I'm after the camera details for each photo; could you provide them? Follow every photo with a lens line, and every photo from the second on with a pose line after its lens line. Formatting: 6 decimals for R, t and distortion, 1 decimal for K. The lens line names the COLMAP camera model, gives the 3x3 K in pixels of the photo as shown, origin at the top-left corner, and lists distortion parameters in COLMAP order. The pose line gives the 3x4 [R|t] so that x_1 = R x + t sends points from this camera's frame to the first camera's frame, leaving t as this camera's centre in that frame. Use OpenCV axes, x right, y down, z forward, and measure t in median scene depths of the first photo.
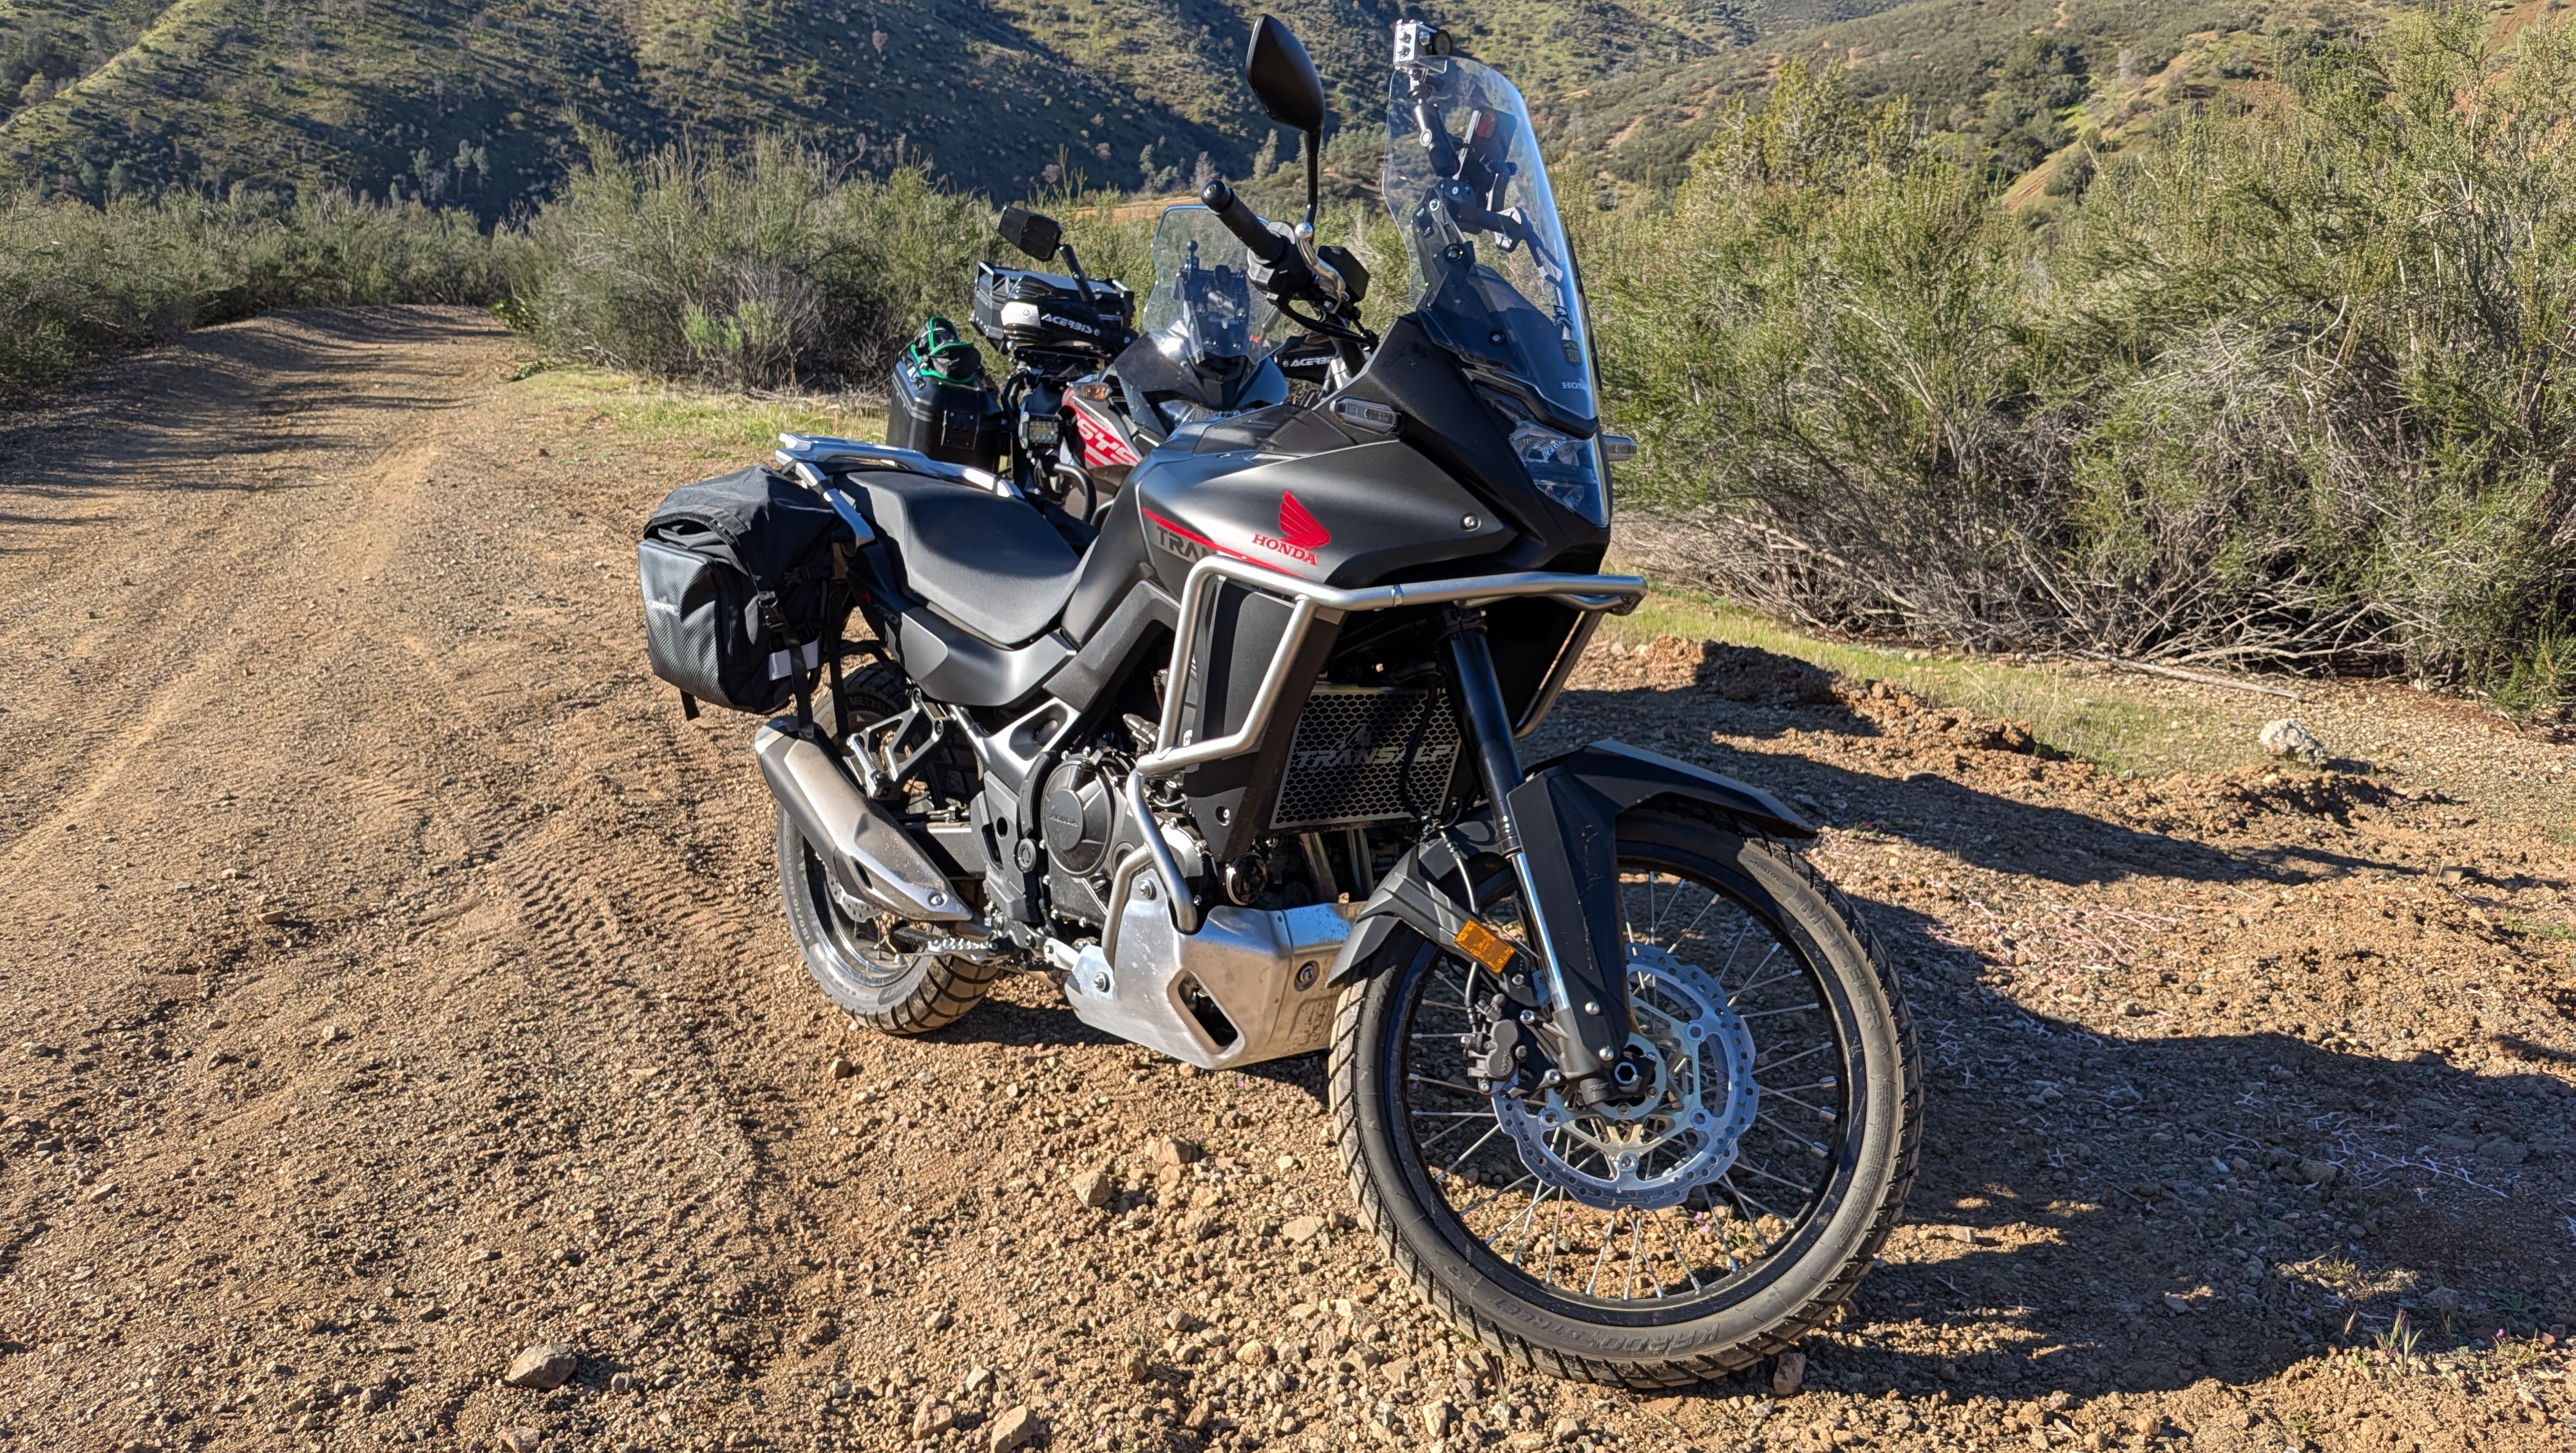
lens RADIAL K [[1684.8, 0, 1288.0], [0, 1684.8, 726.5], [0, 0, 1]] dist [0.045994, 0.000206]
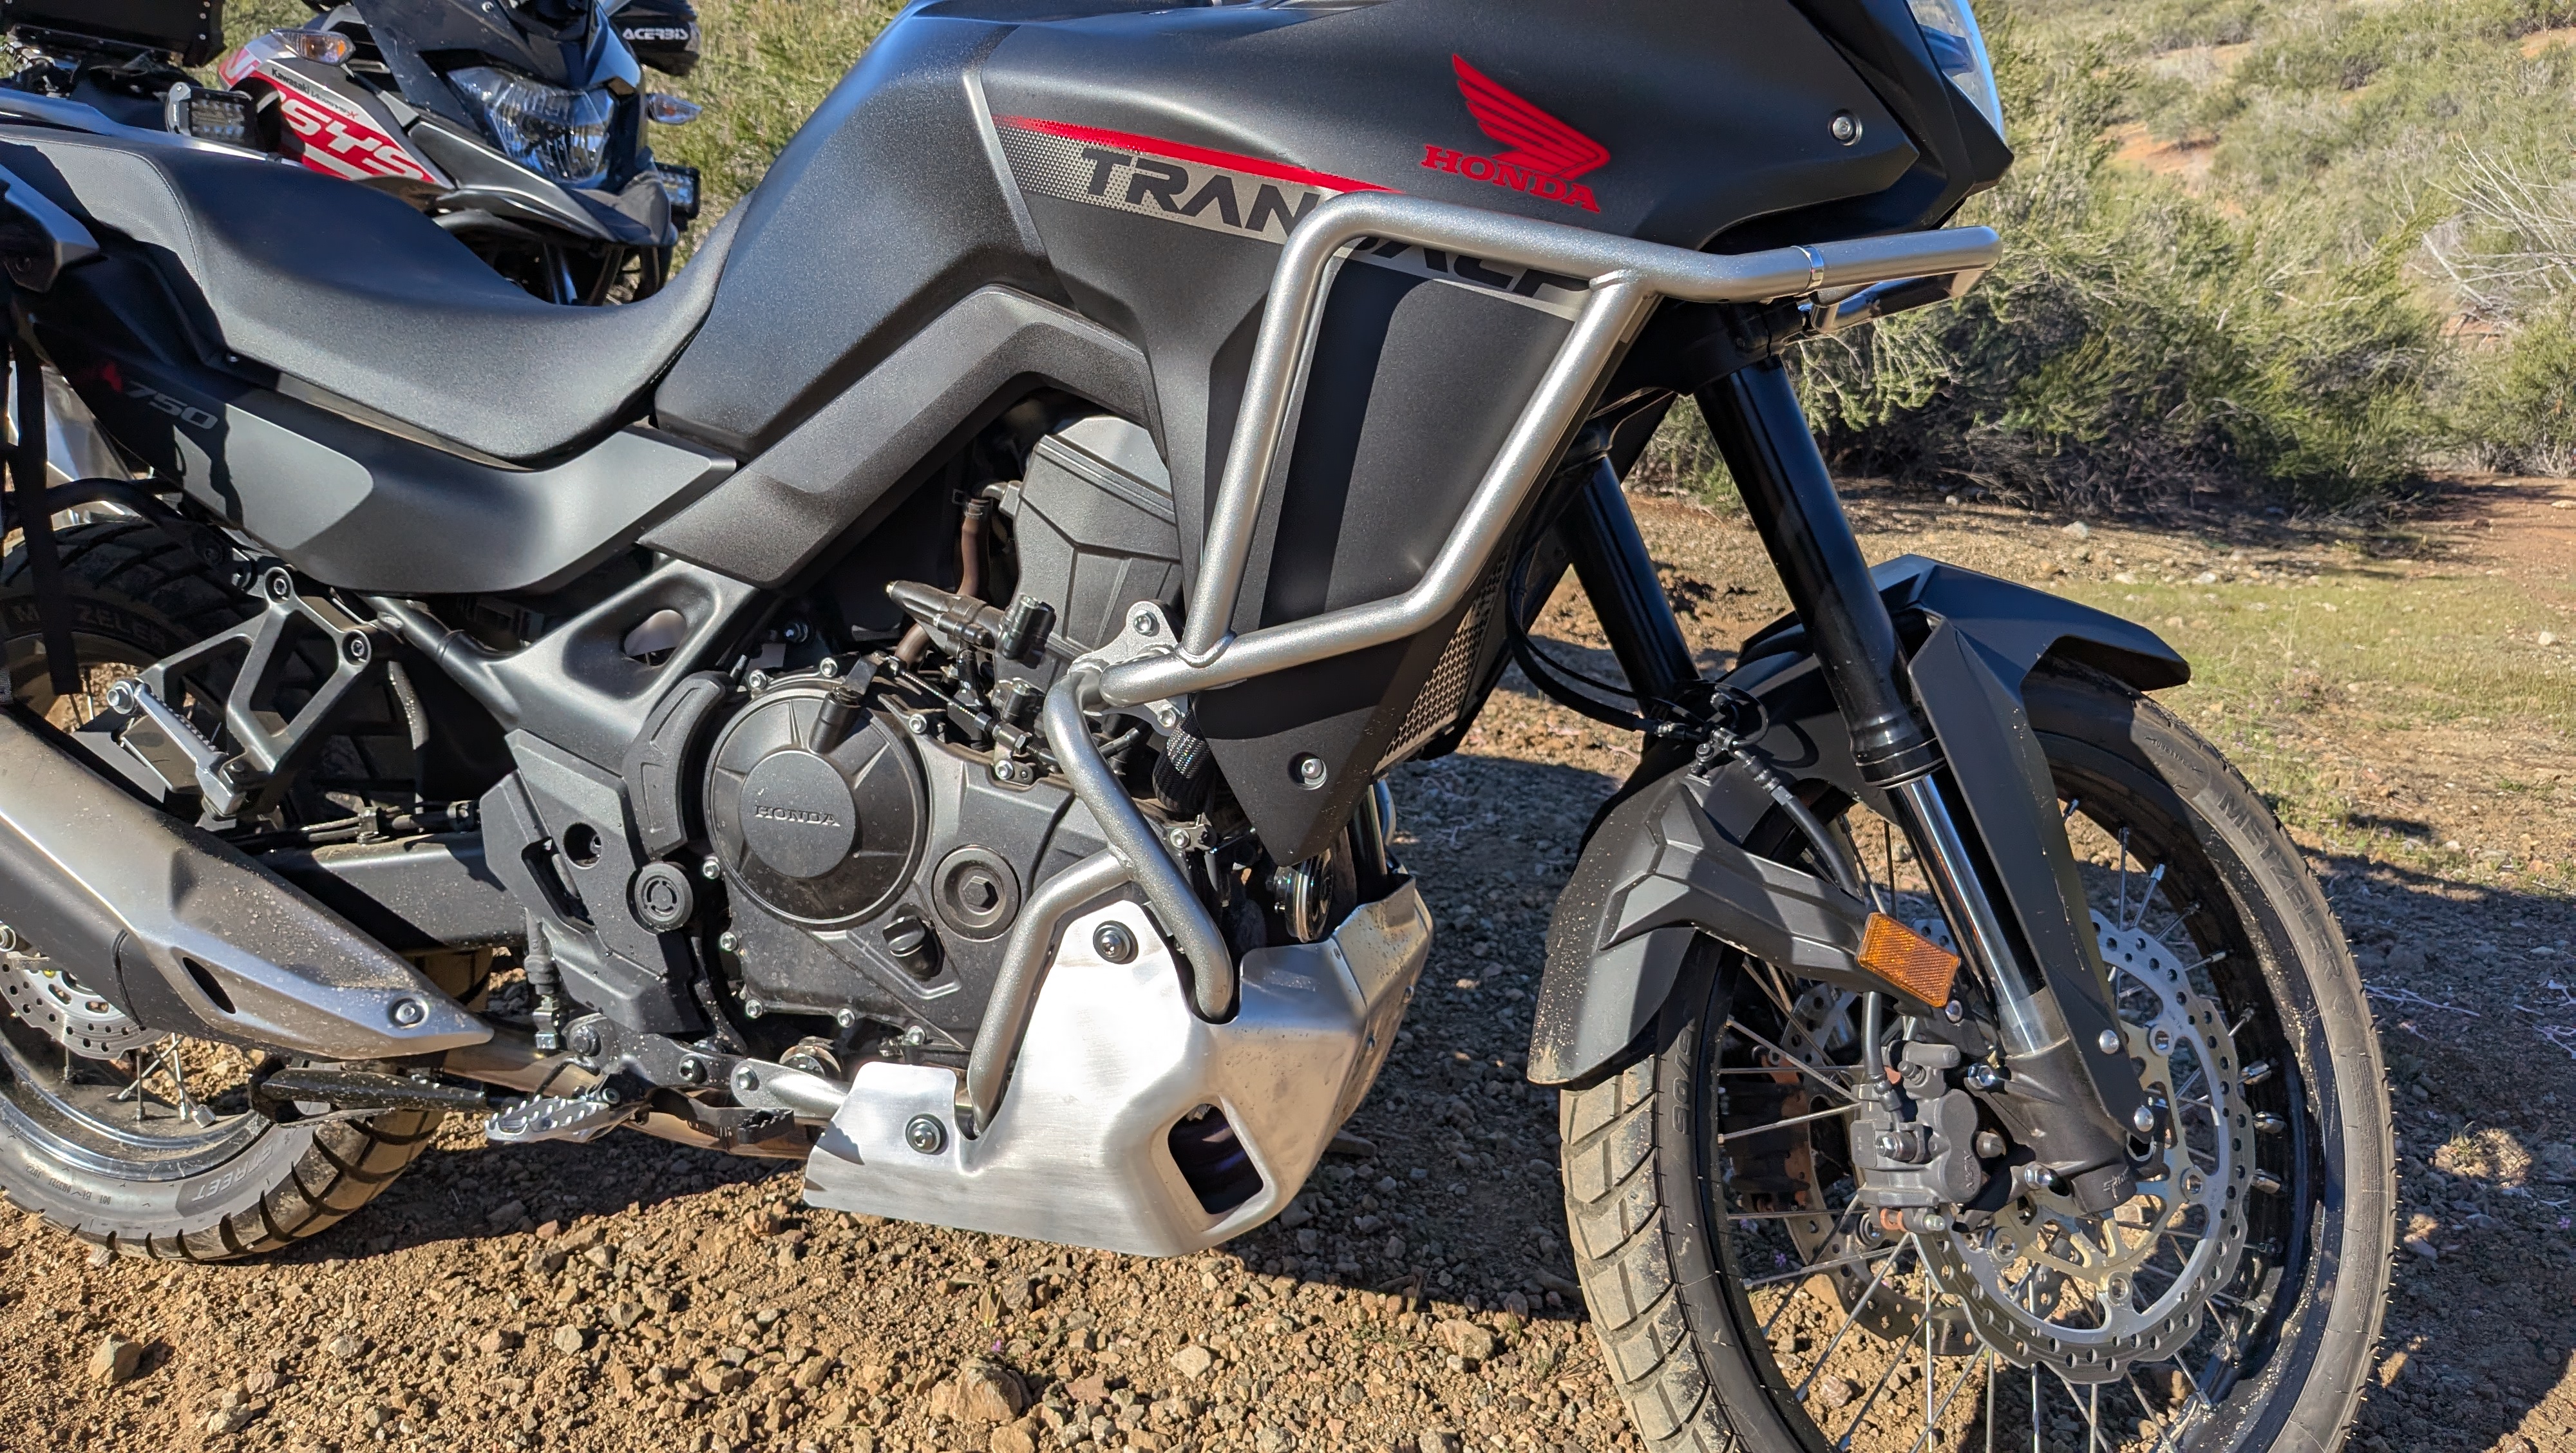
lens RADIAL K [[1836.7, 0, 1288.0], [0, 1836.7, 726.5], [0, 0, 1]] dist [-0.002287, -0.030046]
pose [[0.870780, -0.111665, 0.478825, -0.226628], [0.073832, 0.992523, 0.097194, -0.007981], [-0.486098, -0.049282, 0.872514, 0.431675]]
